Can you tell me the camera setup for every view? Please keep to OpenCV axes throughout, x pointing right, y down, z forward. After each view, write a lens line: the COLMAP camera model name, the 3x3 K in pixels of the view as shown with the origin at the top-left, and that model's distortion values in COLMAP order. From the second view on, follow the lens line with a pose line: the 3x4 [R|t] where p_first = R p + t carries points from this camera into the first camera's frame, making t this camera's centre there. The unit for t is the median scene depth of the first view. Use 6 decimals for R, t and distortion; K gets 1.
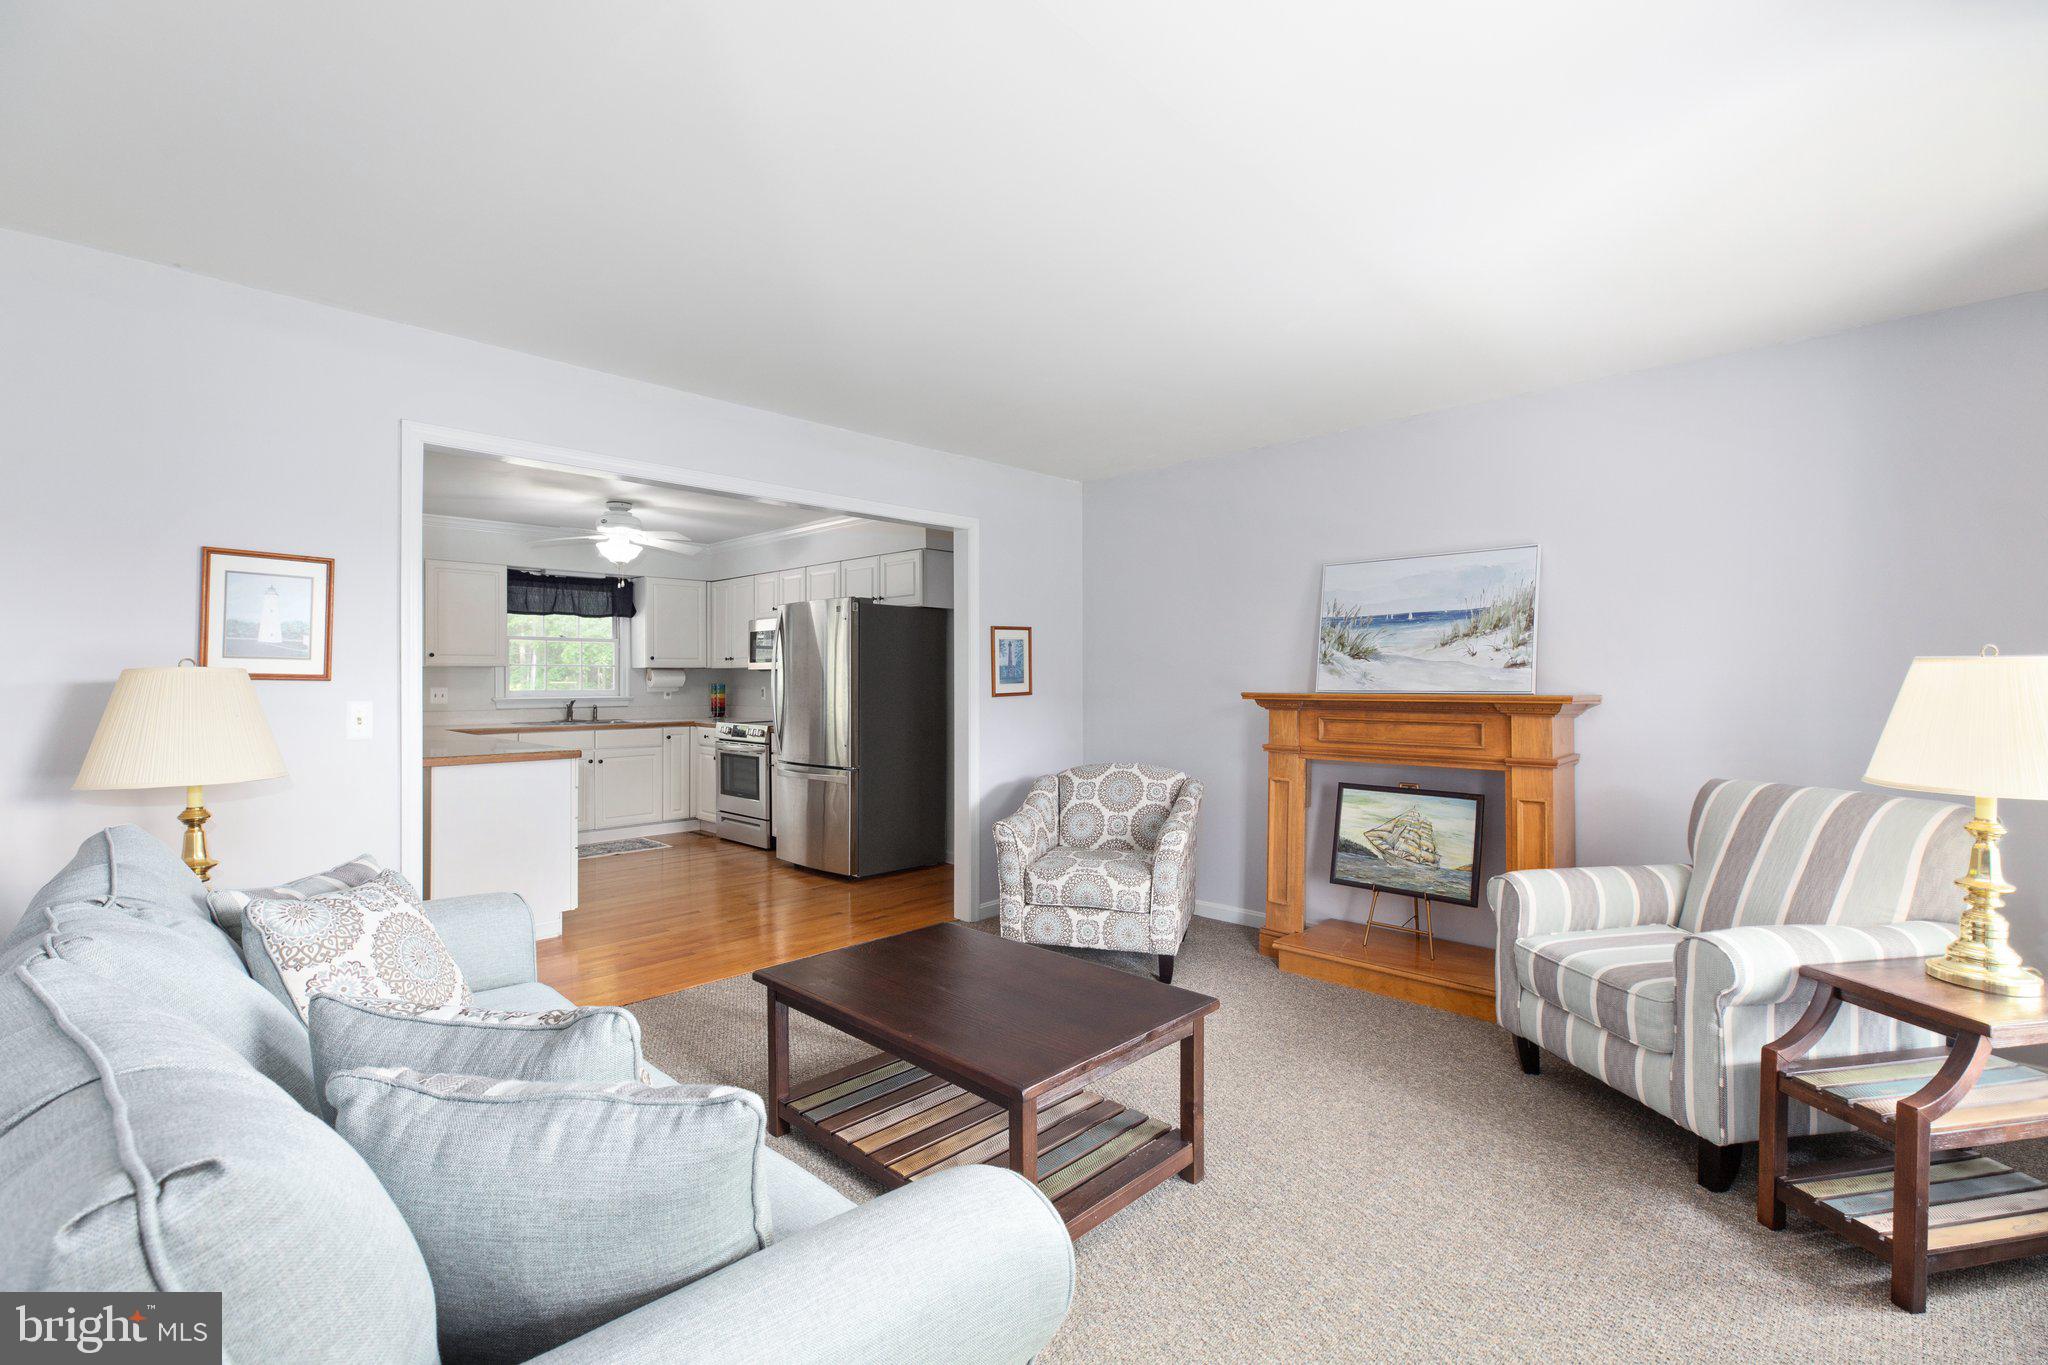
lens RADIAL K [[950.1, 0, 1014.9], [0, 950.1, 691.3], [0, 0, 1]] dist [-0.001191, 0.000080]
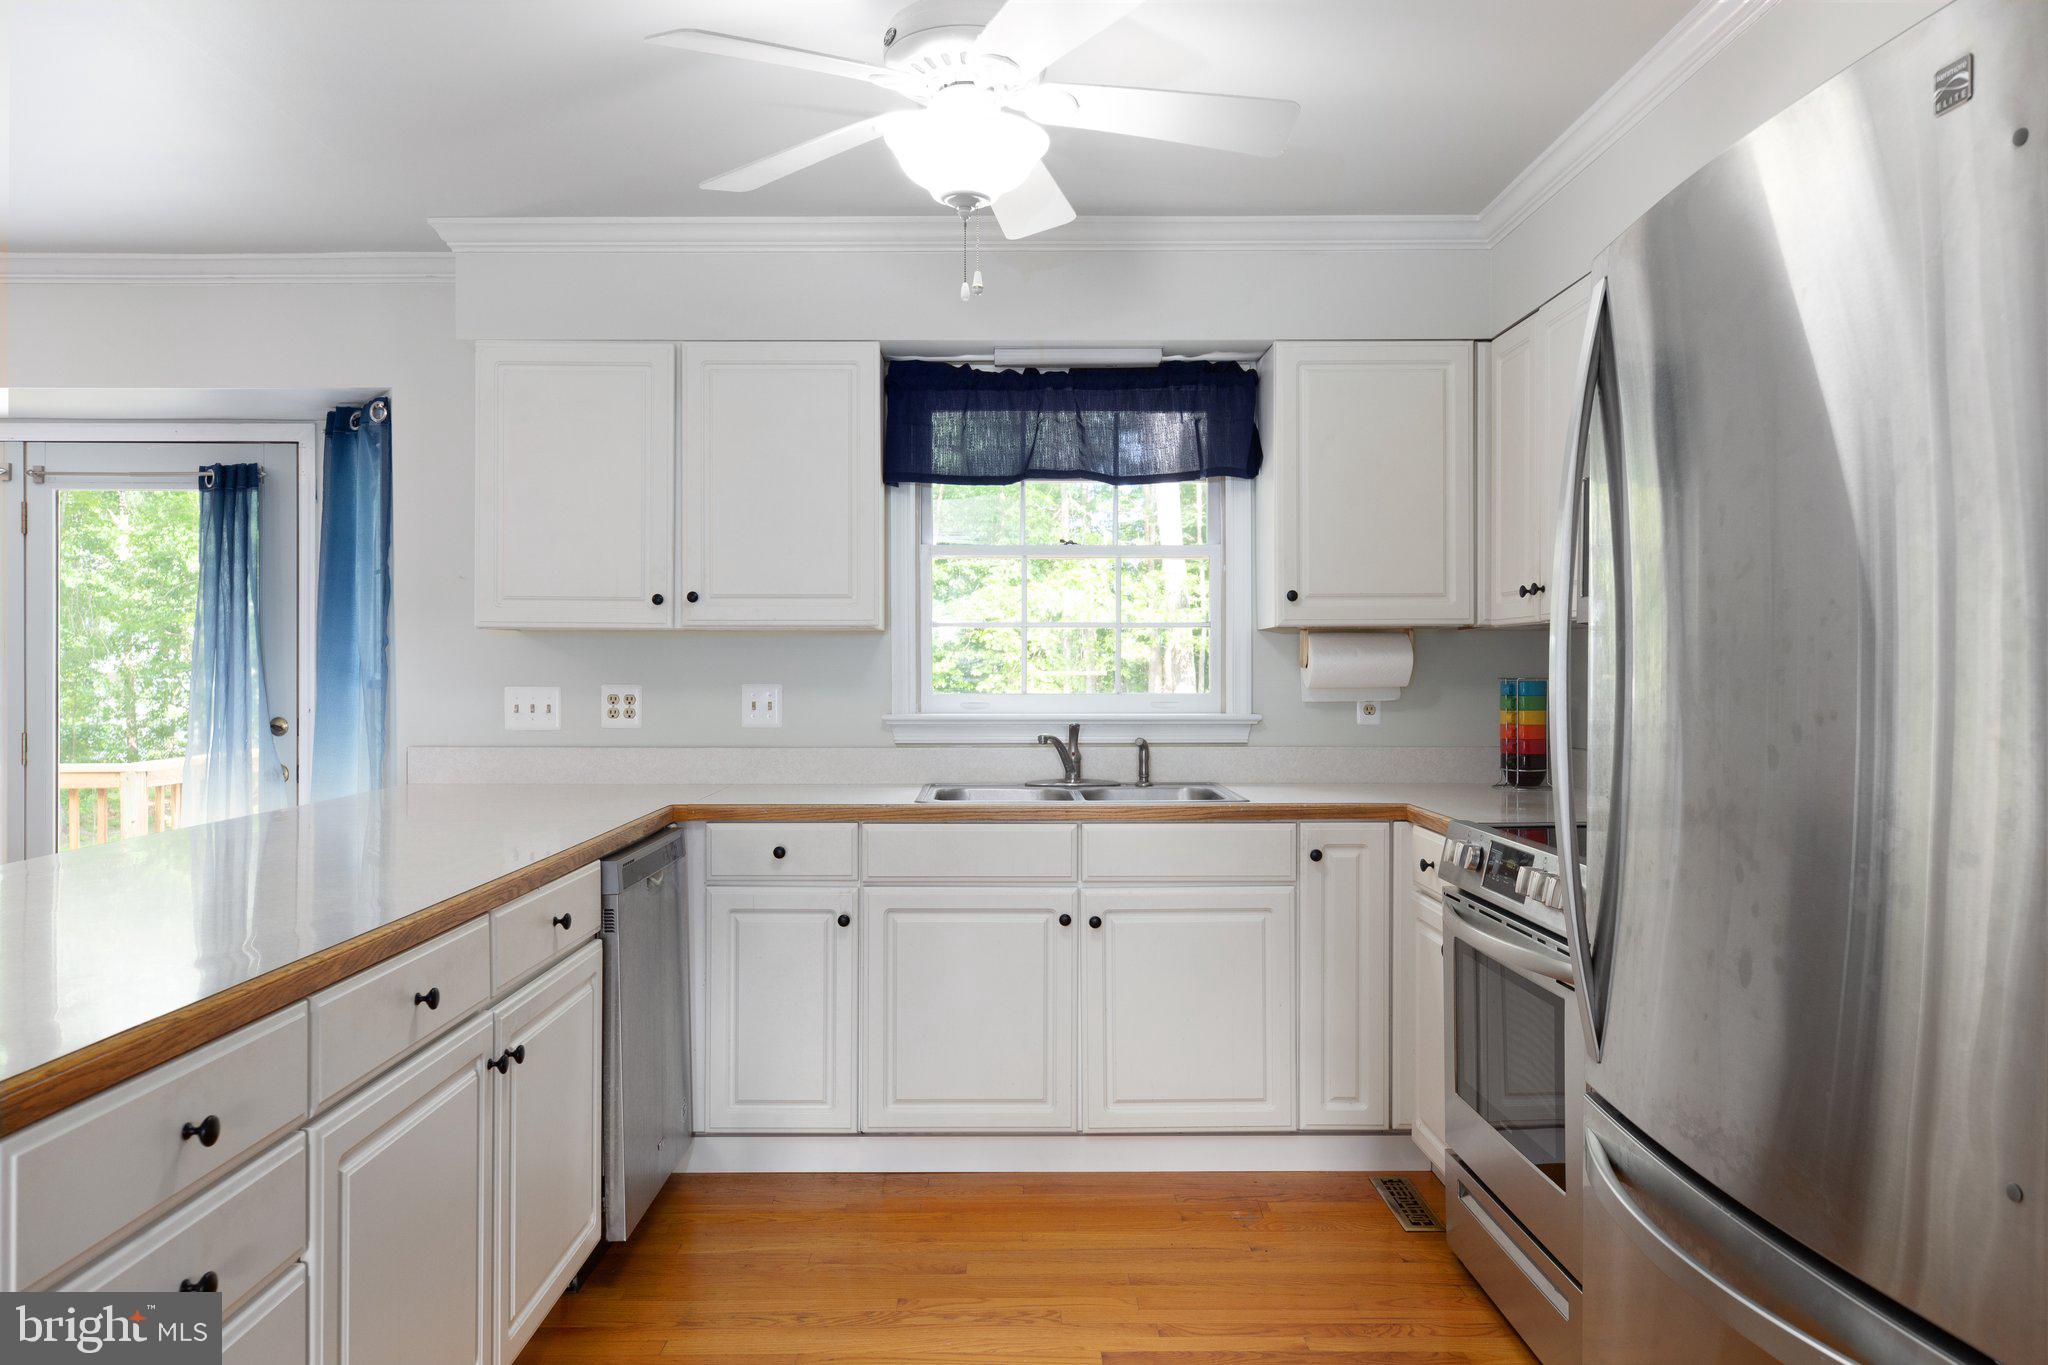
lens RADIAL K [[1461.0, 0, 1024.0], [0, 1461.0, 682.5], [0, 0, 1]] dist [-0.005773, -0.003580]
pose [[0.715223, 0.004872, -0.698879, -0.108753], [-0.006216, 0.999980, 0.000609, -0.006024], [0.698868, 0.003909, 0.715240, 0.608483]]
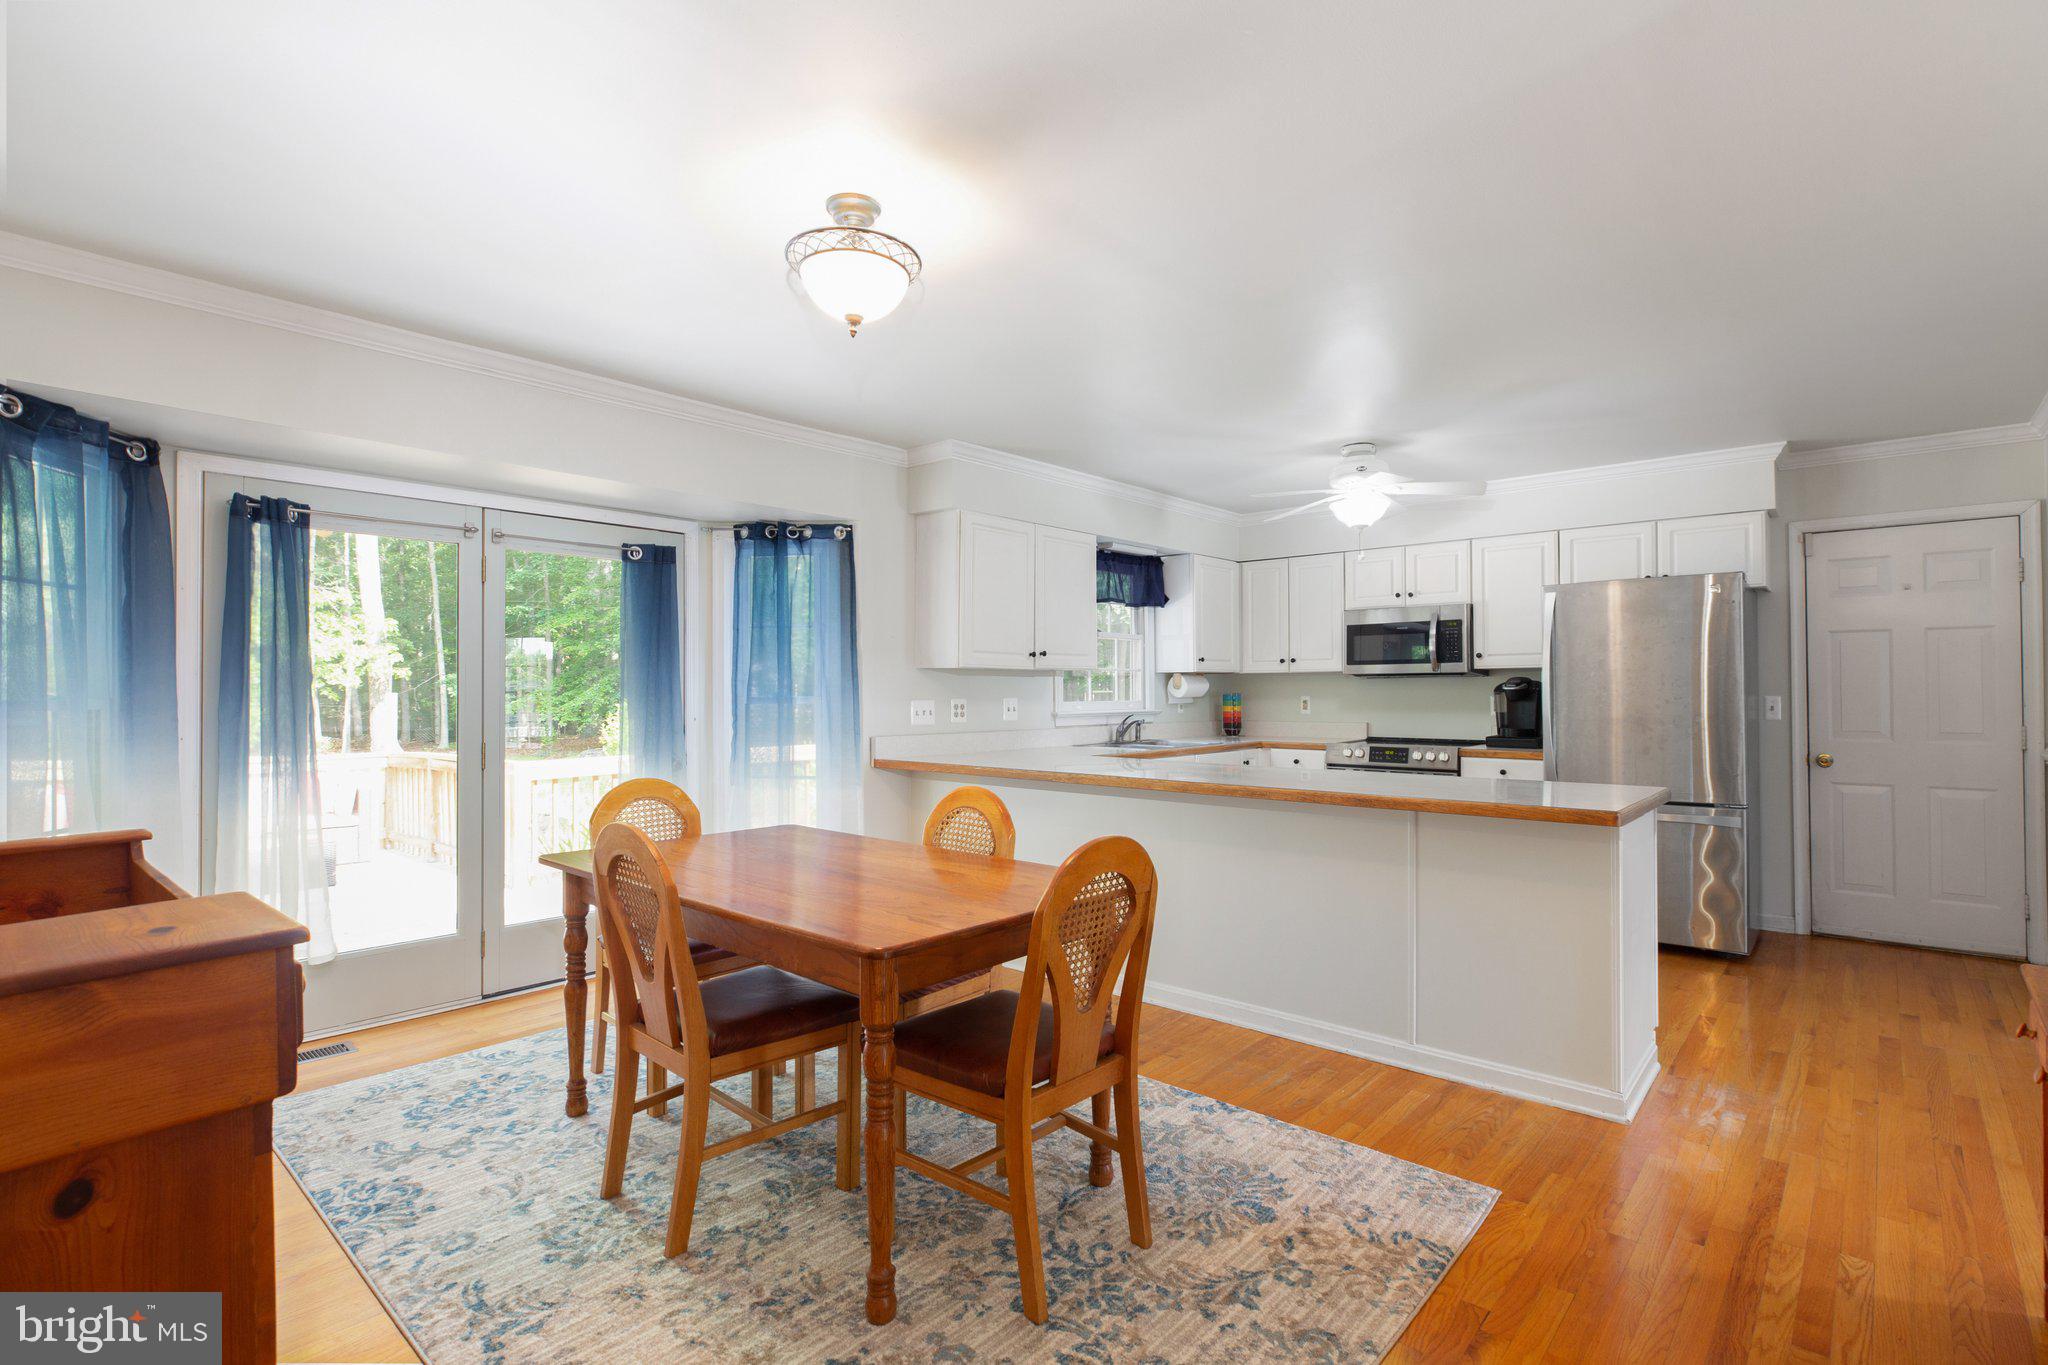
lens RADIAL K [[950.4, 0, 1024.0], [0, 950.4, 682.5], [0, 0, 1]] dist [-0.000624, -0.000122]
pose [[0.998372, -0.004220, 0.056875, -0.629835], [0.005235, 0.999829, -0.017714, -0.003100], [-0.056790, 0.017983, 0.998224, 0.213417]]
